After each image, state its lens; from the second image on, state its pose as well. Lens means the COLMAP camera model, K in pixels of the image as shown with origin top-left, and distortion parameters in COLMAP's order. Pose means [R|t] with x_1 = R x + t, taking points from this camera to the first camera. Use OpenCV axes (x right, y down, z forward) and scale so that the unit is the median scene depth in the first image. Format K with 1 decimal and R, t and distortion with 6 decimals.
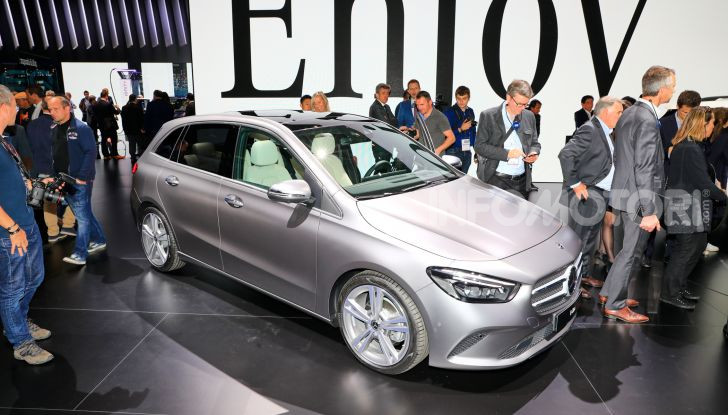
lens RADIAL K [[489.7, 0, 363.0], [0, 489.7, 205.6], [0, 0, 1]] dist [-0.102820, 0.063083]
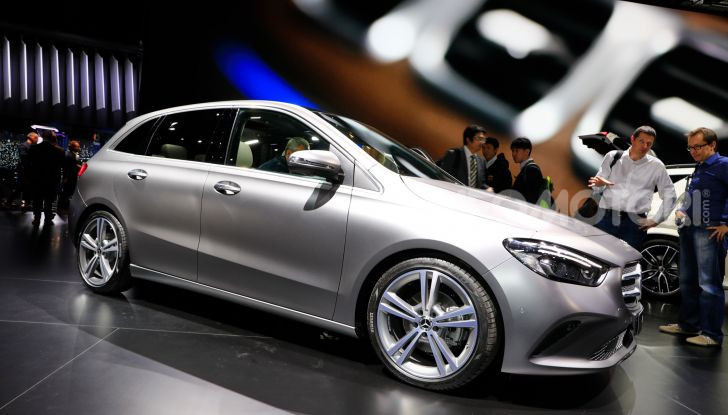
lens RADIAL K [[489.7, 0, 364.8], [0, 489.7, 203.8], [0, 0, 1]] dist [-0.102820, 0.063083]
pose [[0.982673, 0.082704, 0.165873, -0.190855], [-0.045448, 0.975124, -0.216953, 0.204908], [-0.179690, 0.205655, 0.961986, 0.202557]]
